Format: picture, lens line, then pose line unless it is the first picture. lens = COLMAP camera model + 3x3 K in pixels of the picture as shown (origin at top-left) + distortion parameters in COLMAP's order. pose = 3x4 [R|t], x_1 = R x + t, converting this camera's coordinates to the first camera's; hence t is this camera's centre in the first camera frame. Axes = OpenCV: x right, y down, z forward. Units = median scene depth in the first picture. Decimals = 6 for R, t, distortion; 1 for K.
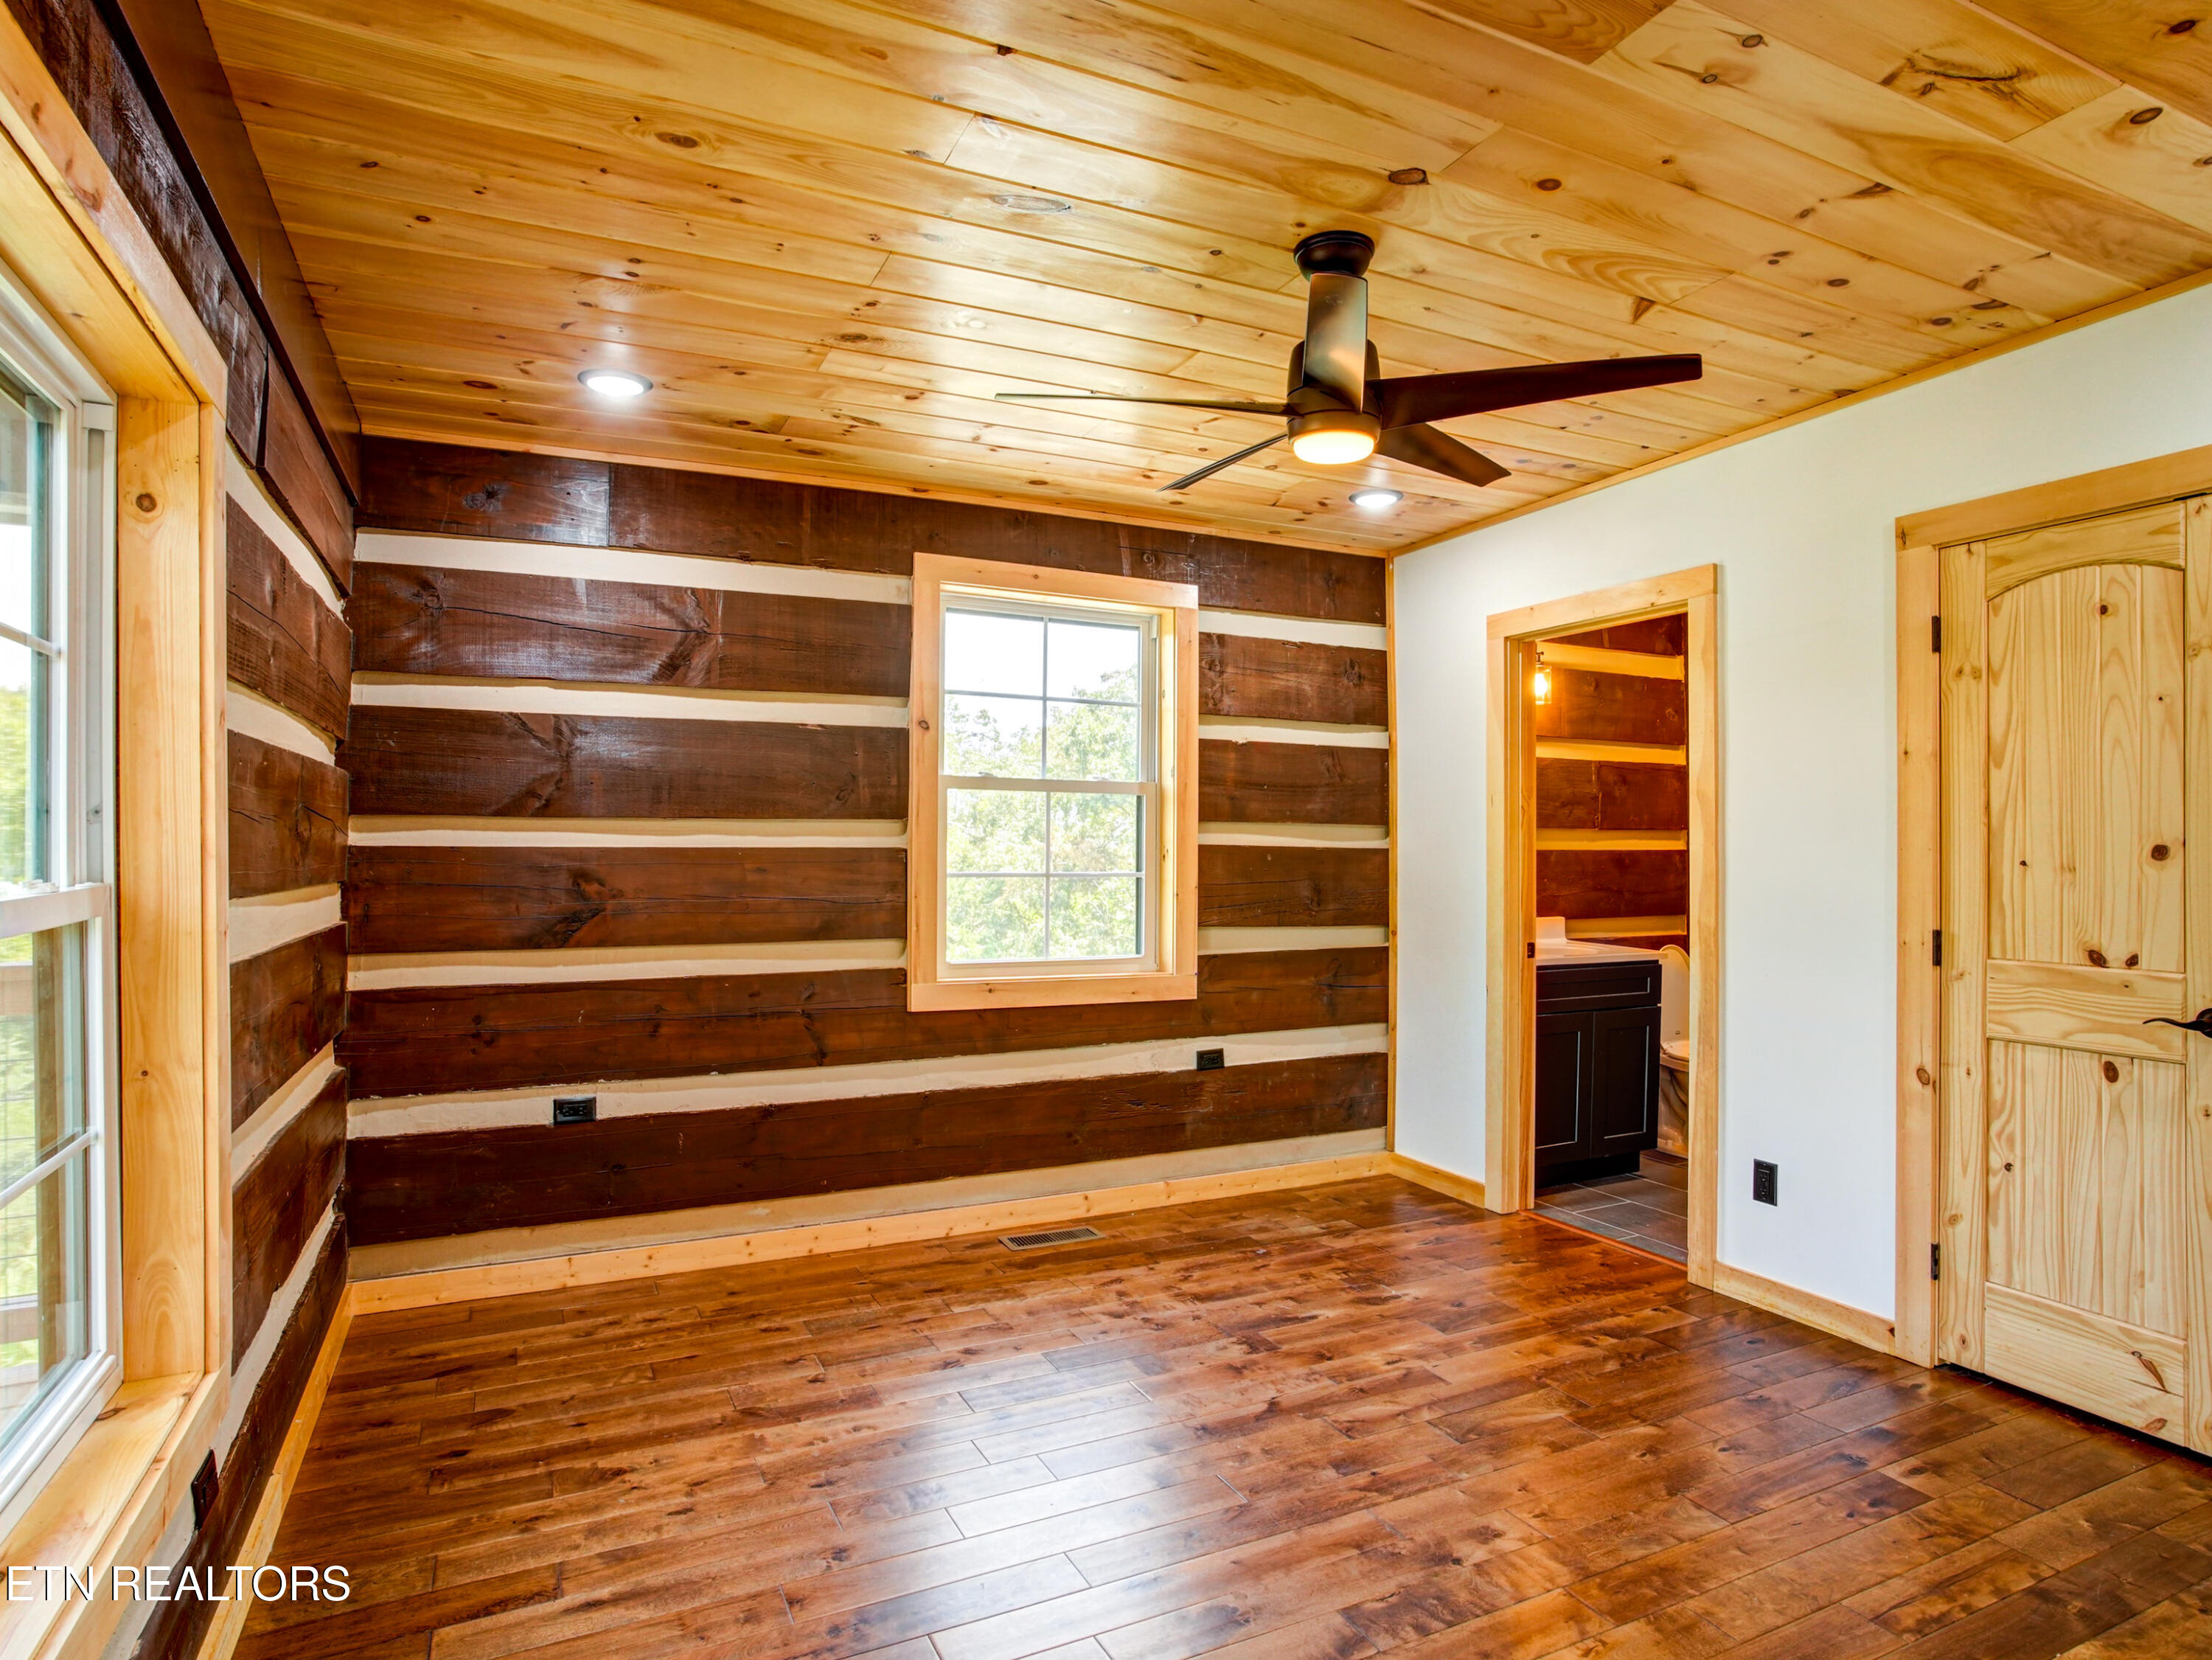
lens RADIAL K [[1258.9, 0, 1104.1], [0, 1258.9, 837.0], [0, 0, 1]] dist [-0.059196, 0.039422]
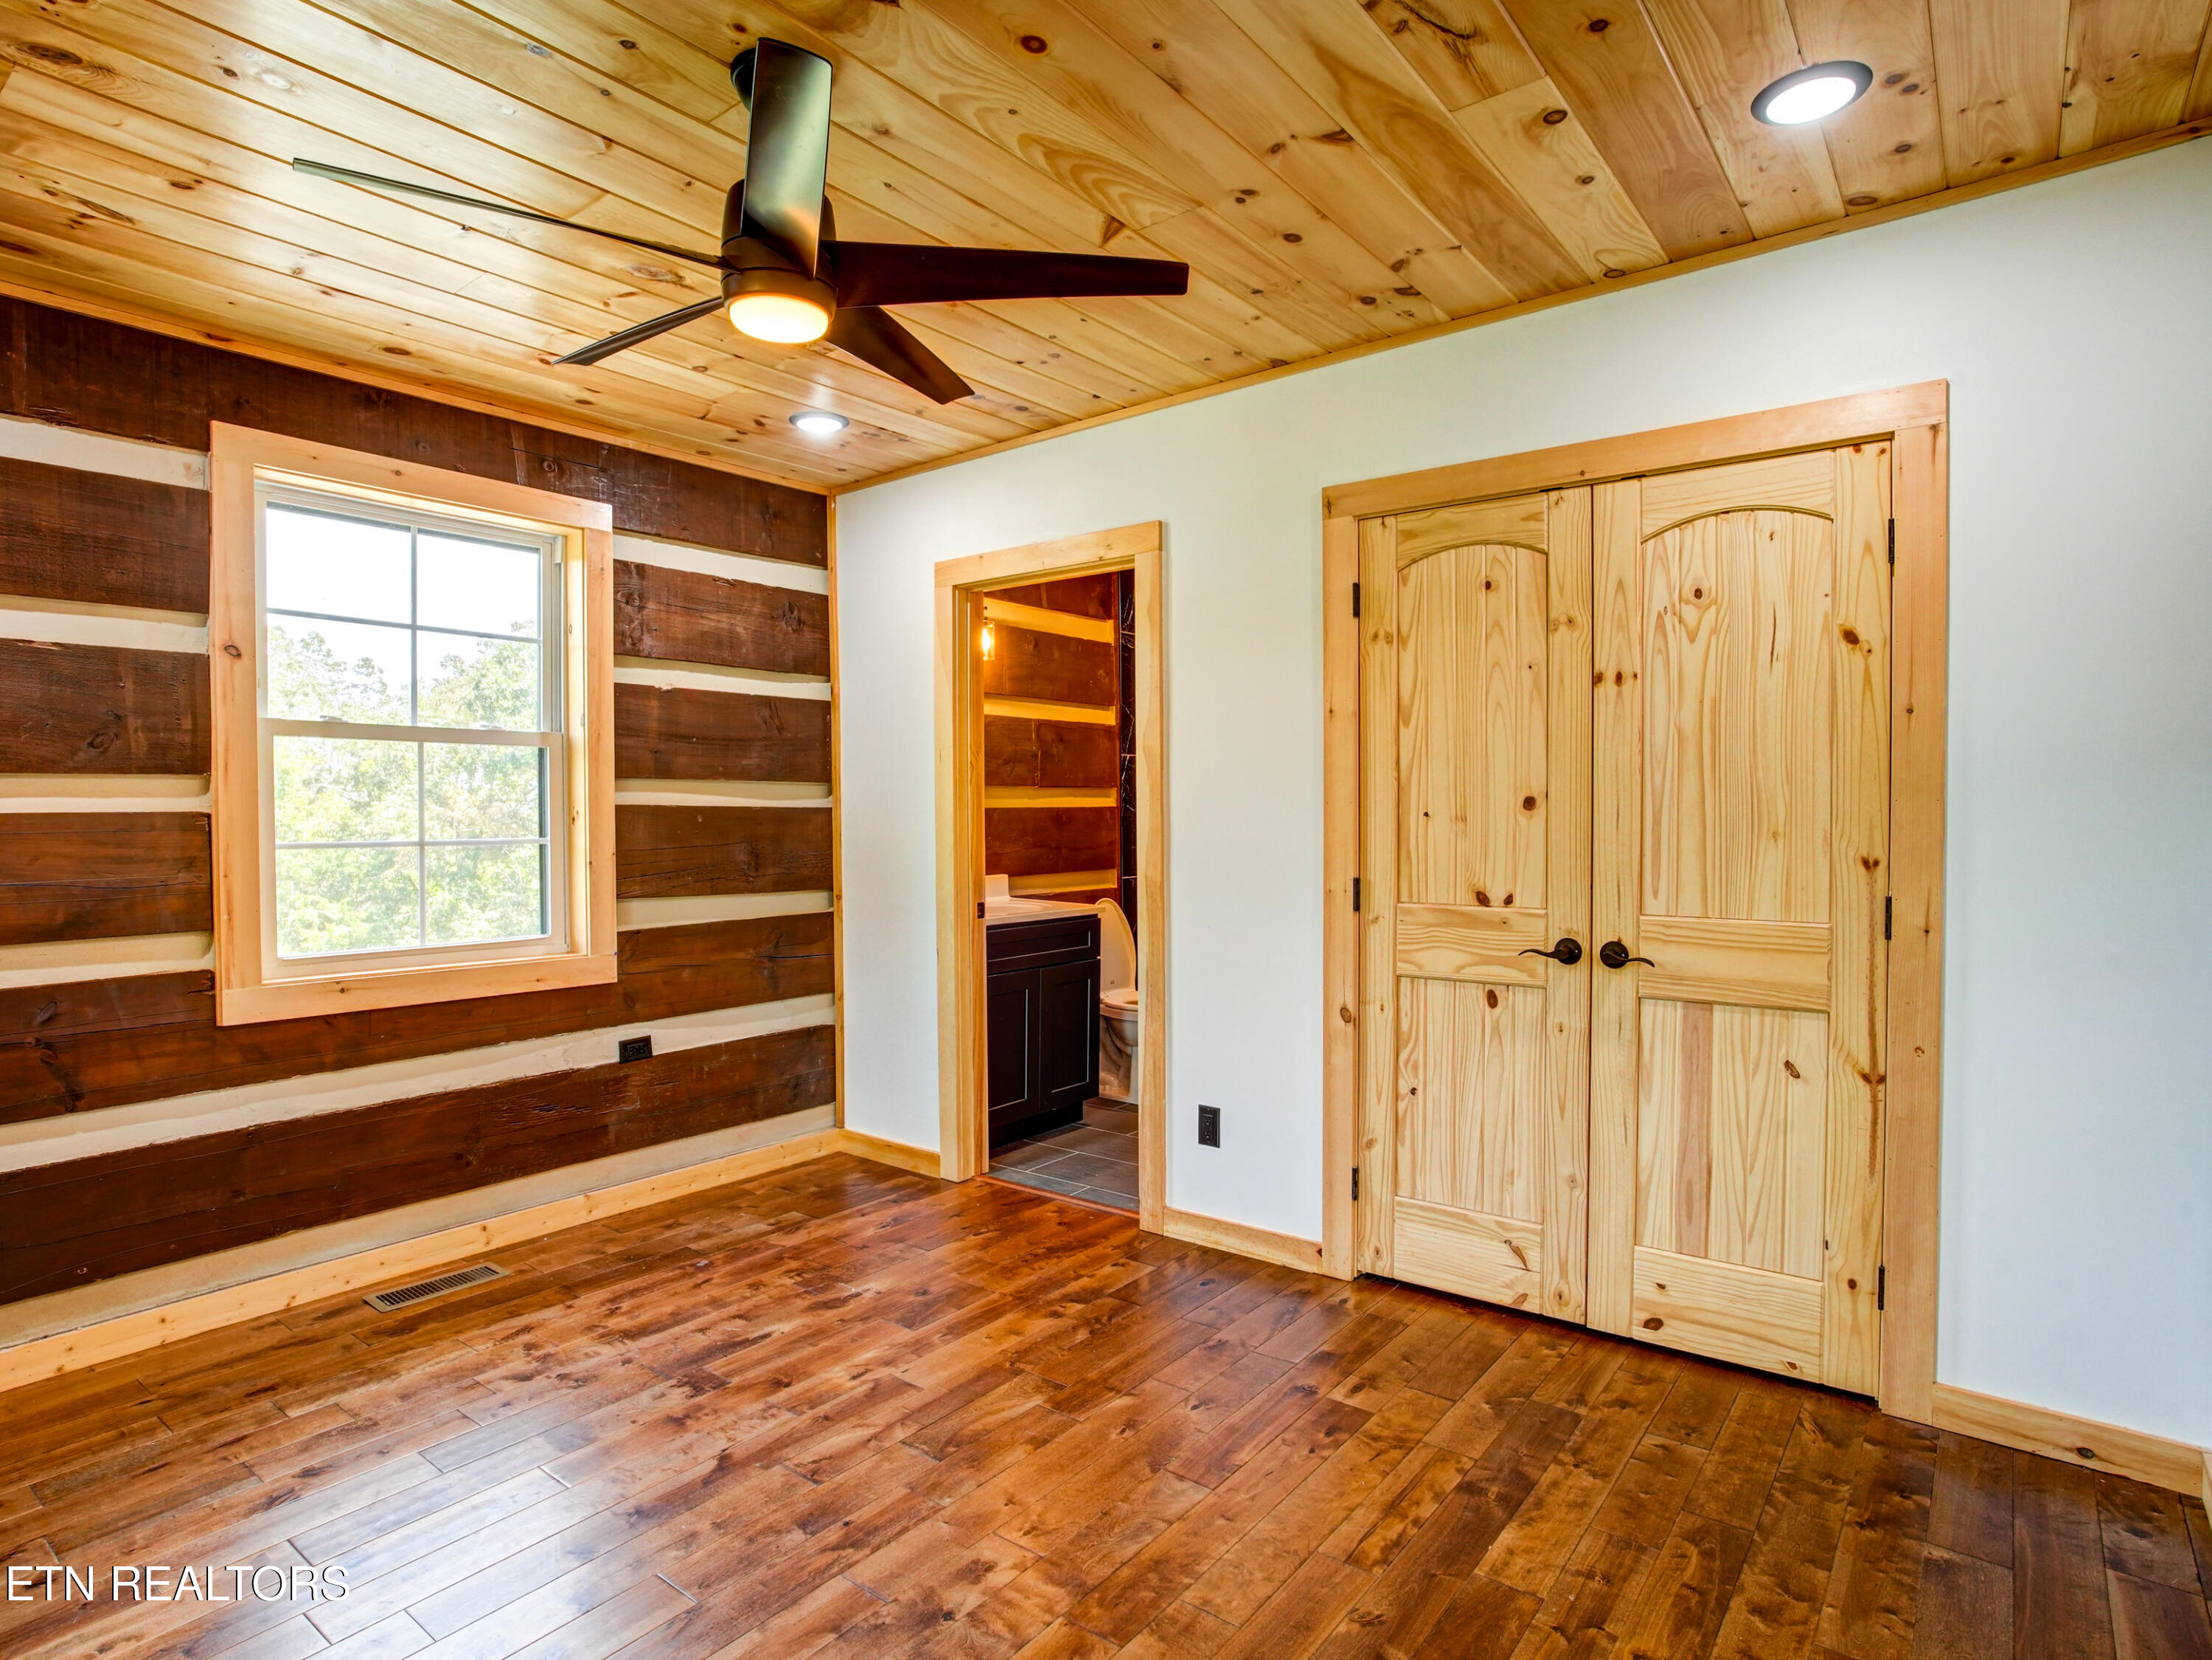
lens RADIAL K [[1205.0, 0, 1106.9], [0, 1205.0, 835.0], [0, 0, 1]] dist [-0.069029, 0.037899]
pose [[0.896226, -0.018905, 0.443195, 0.019508], [0.005762, 0.999503, 0.030981, 0.004644], [-0.443560, -0.025212, 0.895890, 0.158878]]
